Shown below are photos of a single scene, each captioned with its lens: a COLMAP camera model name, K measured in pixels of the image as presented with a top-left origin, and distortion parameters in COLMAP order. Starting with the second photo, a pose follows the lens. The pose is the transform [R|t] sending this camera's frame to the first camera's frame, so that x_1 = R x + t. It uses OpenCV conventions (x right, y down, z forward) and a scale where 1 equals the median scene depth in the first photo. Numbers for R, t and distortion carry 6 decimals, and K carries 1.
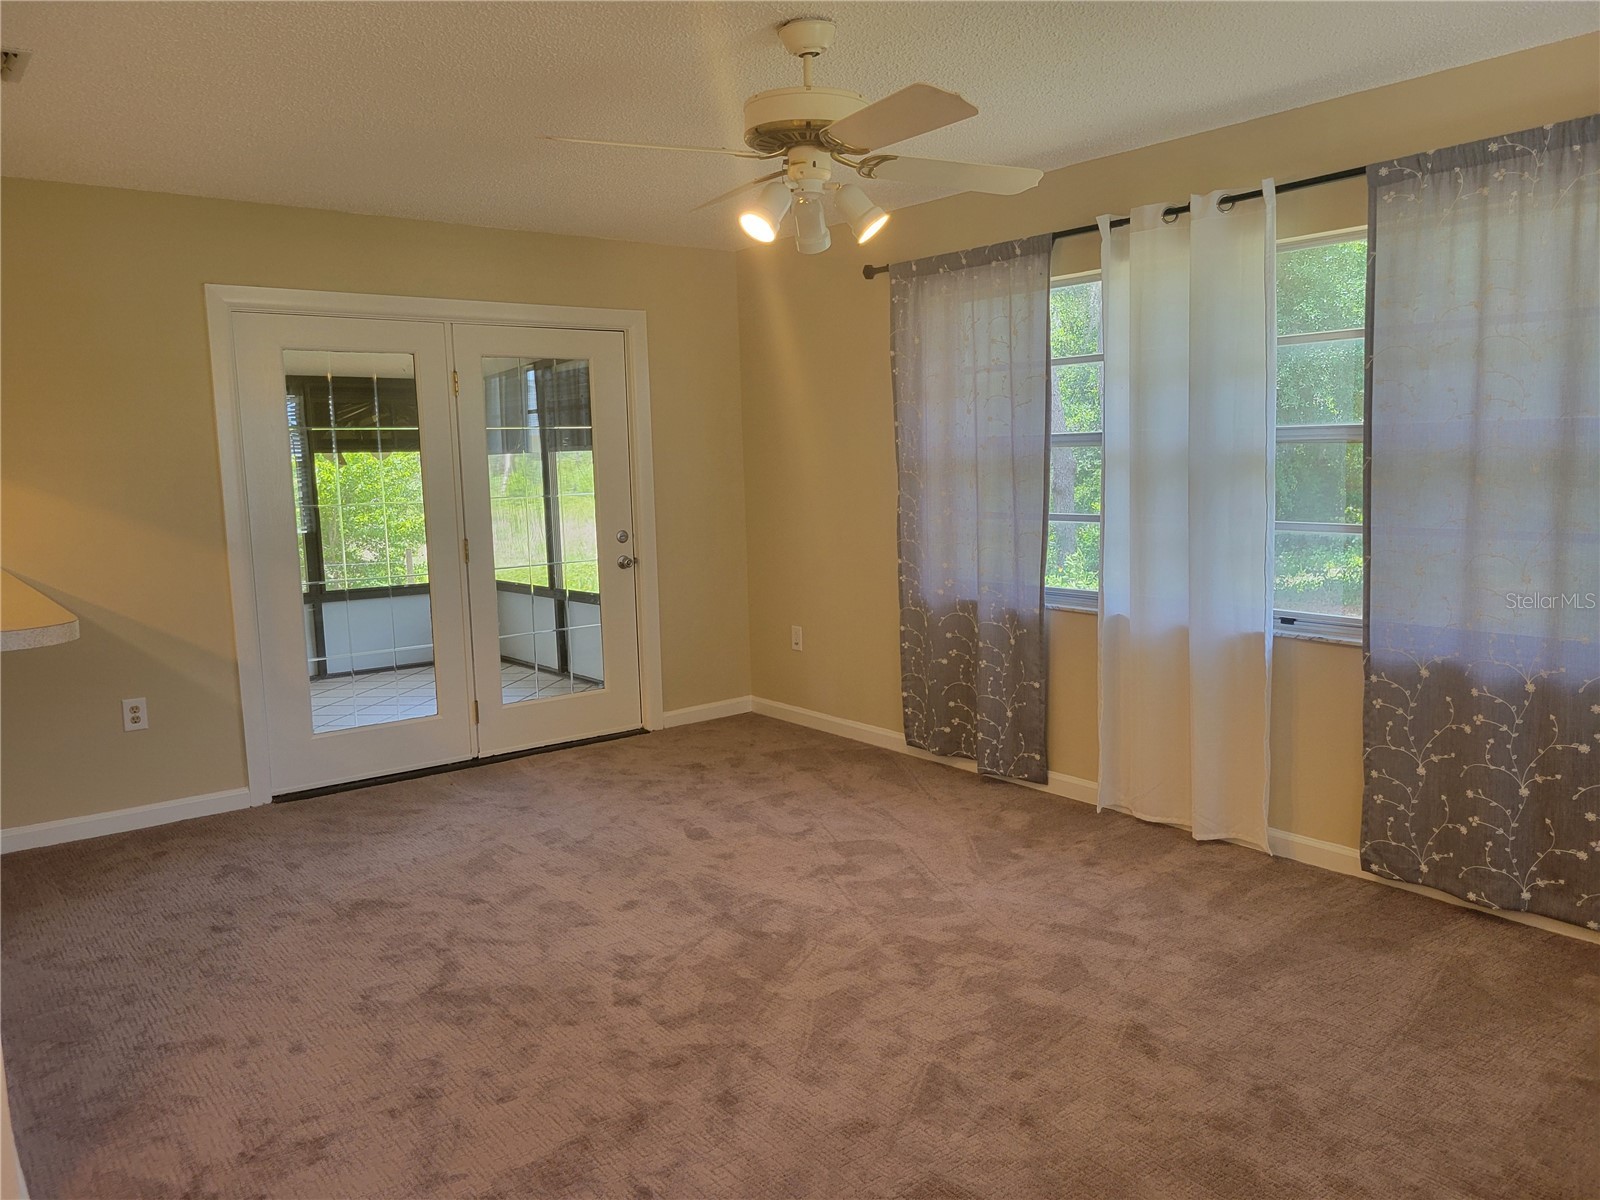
lens RADIAL K [[1198.9, 0, 800.0], [0, 1198.9, 600.0], [0, 0, 1]] dist [0.058336, -0.049108]
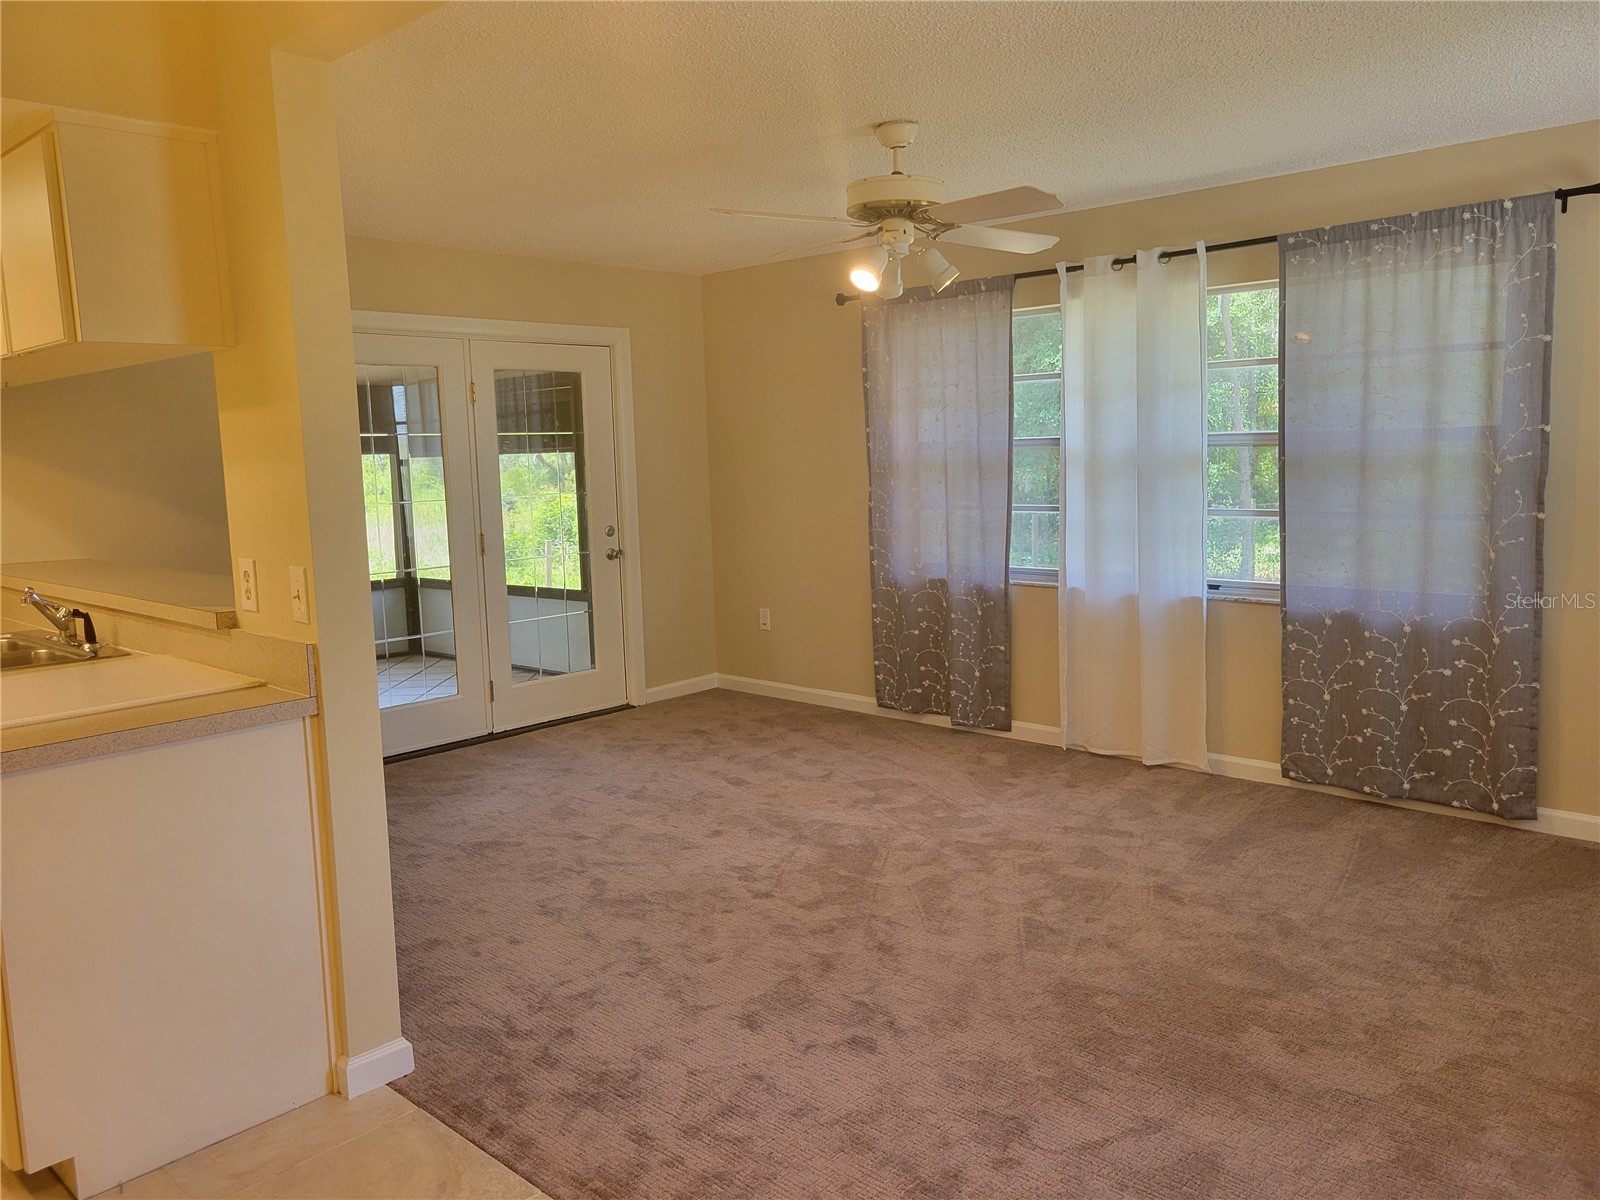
lens RADIAL K [[1201.0, 0, 791.1], [0, 1201.0, 586.6], [0, 0, 1]] dist [0.055221, -0.045123]
pose [[0.988224, -0.019427, 0.151774, -0.228016], [0.021381, 0.999708, -0.011252, 0.021925], [-0.151511, 0.014364, 0.988351, -0.183363]]
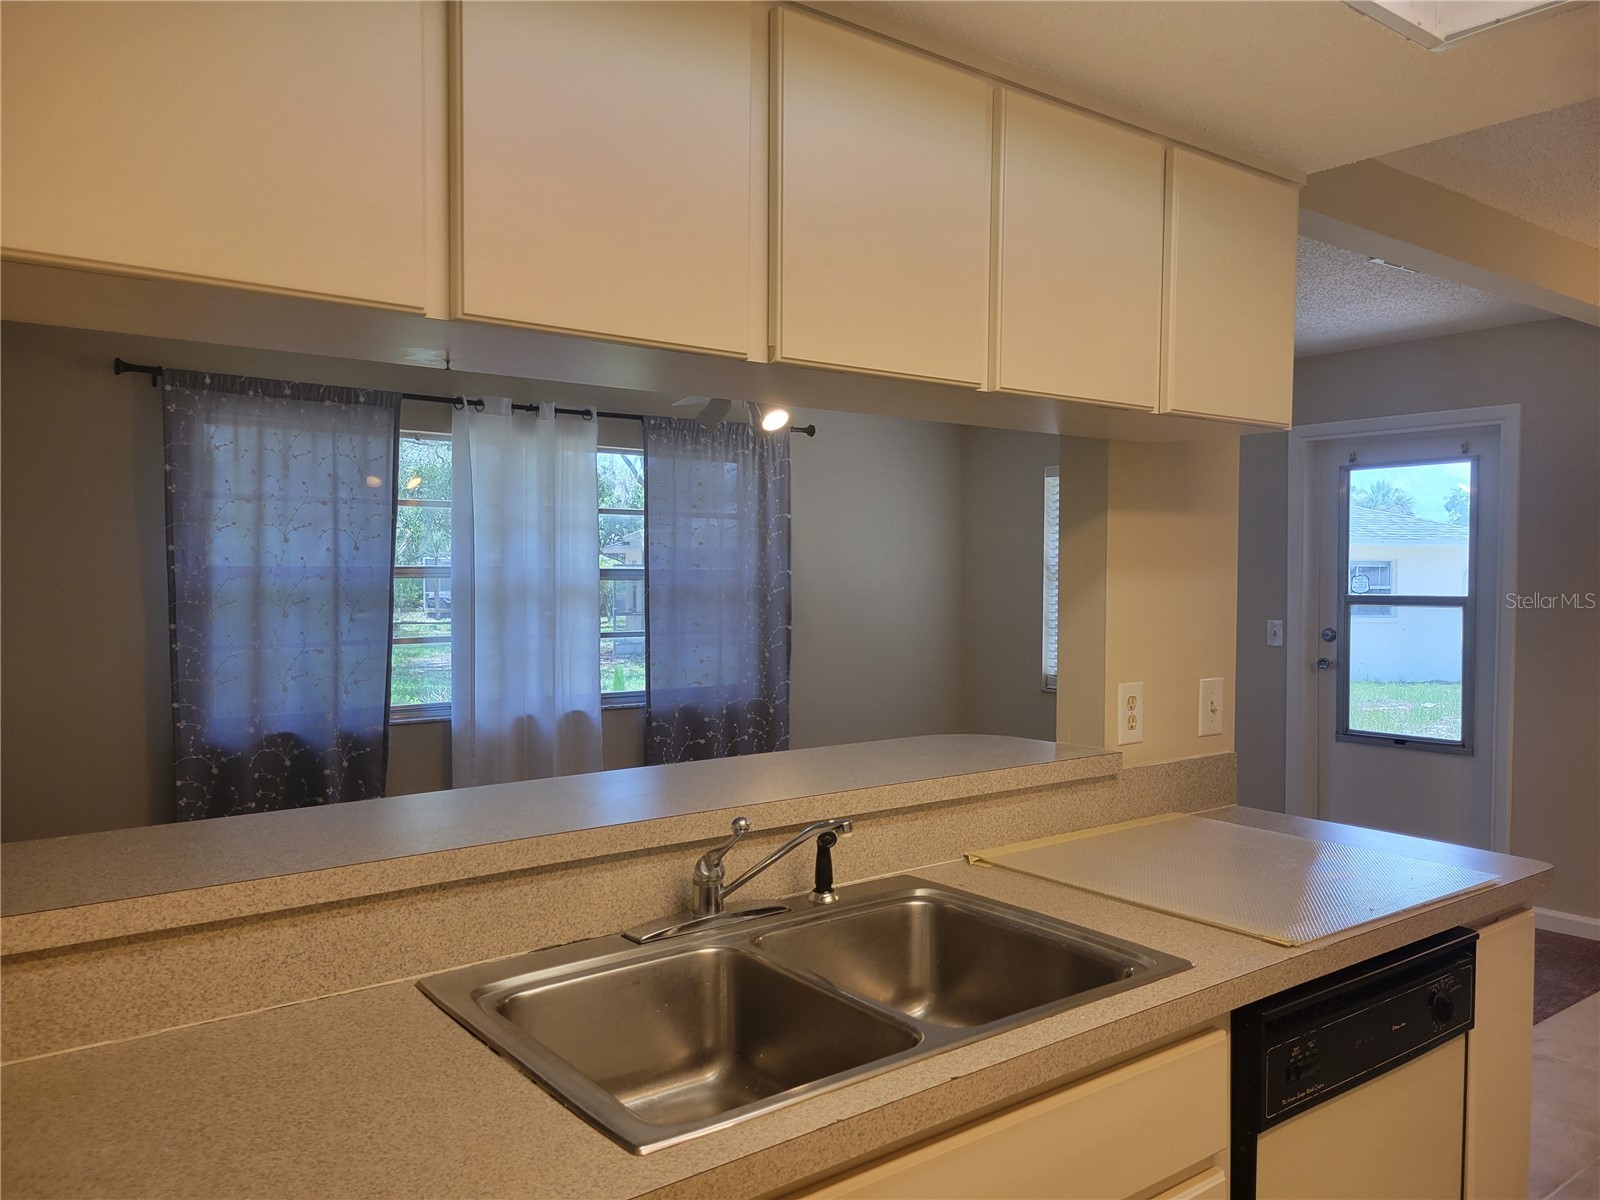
lens RADIAL K [[1201.8, 0, 798.1], [0, 1201.8, 602.0], [0, 0, 1]] dist [0.052620, -0.035663]
pose [[-0.002949, -0.001564, 0.999994, -1.049877], [0.120480, 0.992714, 0.001908, -0.071499], [-0.992711, 0.120485, -0.002739, 0.729520]]
